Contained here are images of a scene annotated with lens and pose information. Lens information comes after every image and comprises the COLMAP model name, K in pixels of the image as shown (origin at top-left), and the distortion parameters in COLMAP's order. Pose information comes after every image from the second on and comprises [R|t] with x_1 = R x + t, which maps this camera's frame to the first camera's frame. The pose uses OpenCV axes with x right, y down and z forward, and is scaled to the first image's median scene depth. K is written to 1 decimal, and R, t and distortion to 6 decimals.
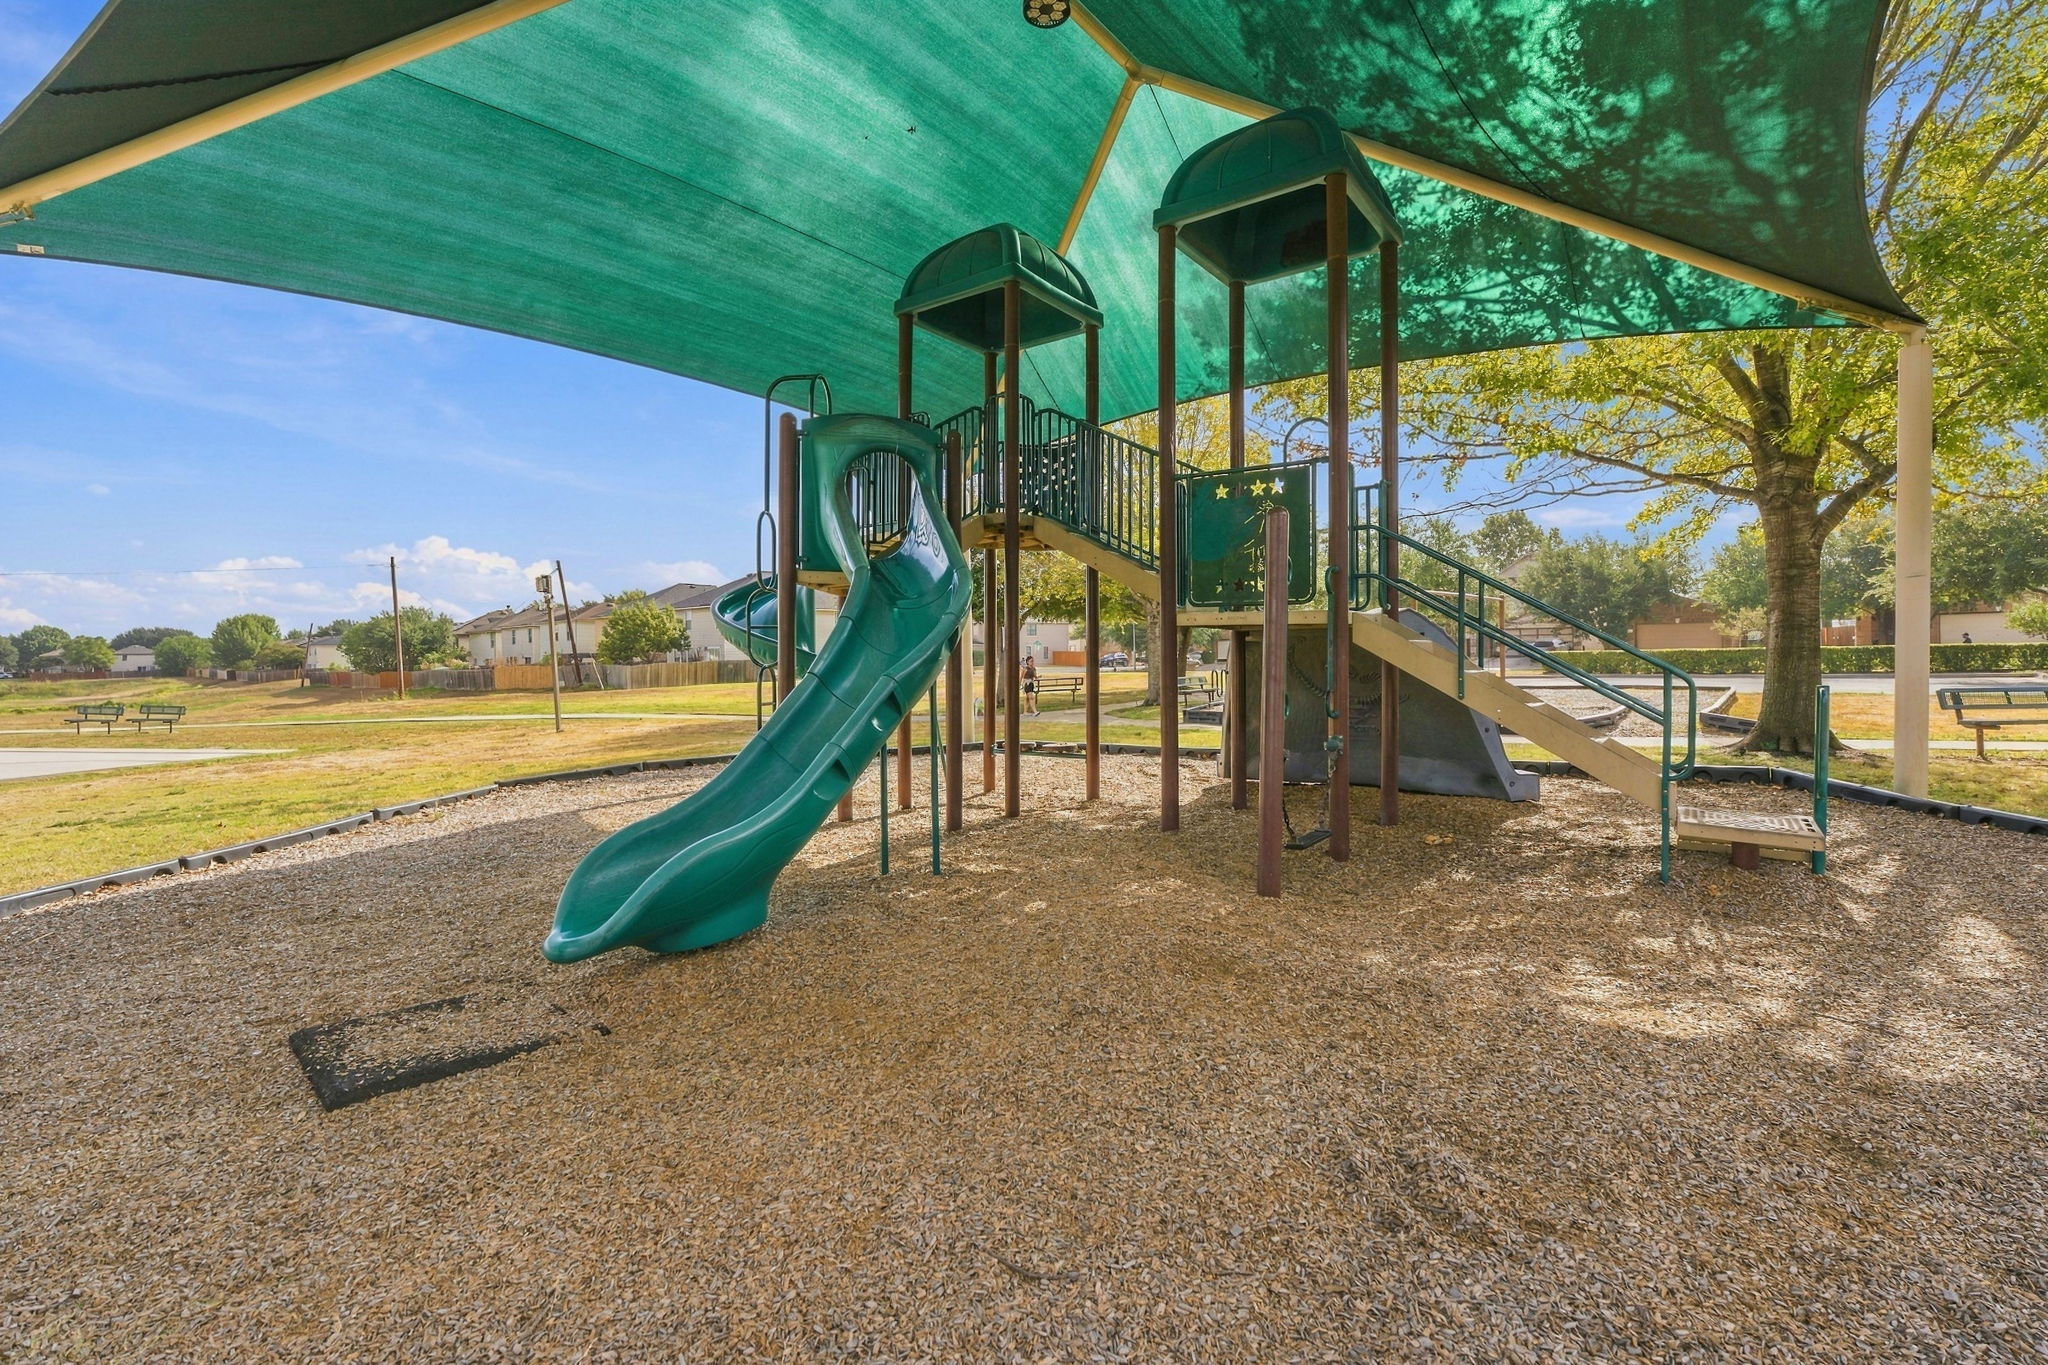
lens RADIAL K [[918.0, 0, 1022.4], [0, 918.0, 688.0], [0, 0, 1]] dist [-0.002402, -0.000370]
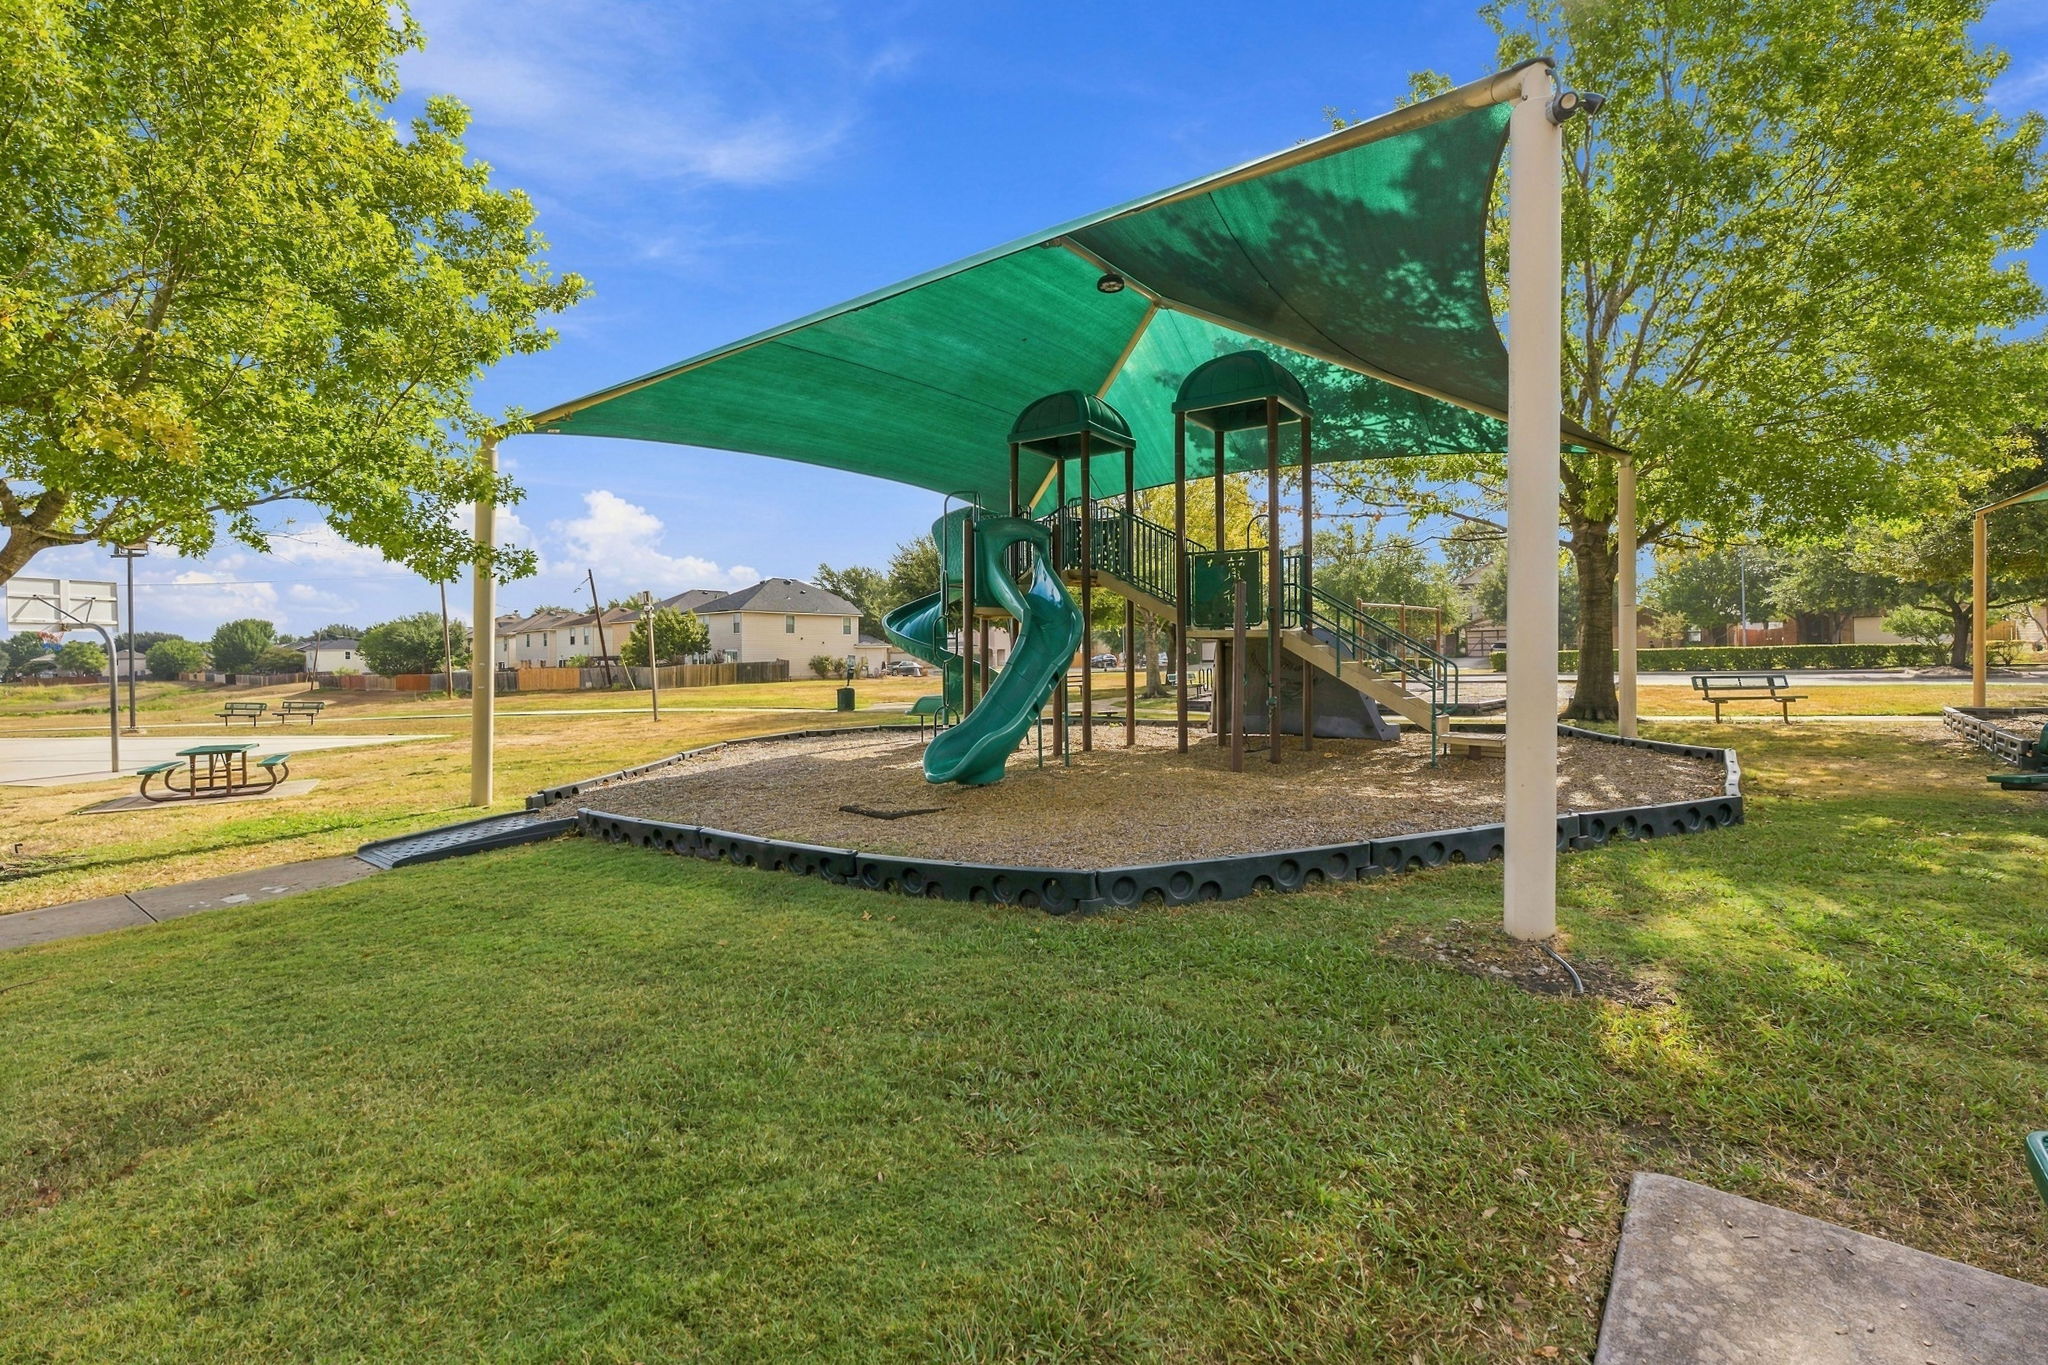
lens RADIAL K [[918.0, 0, 1020.7], [0, 918.0, 682.1], [0, 0, 1]] dist [-0.002402, -0.000370]
pose [[0.999877, -0.003288, 0.015330, -0.113268], [0.003420, 0.999957, -0.008607, 0.020037], [-0.015301, 0.008658, 0.999845, -0.482987]]
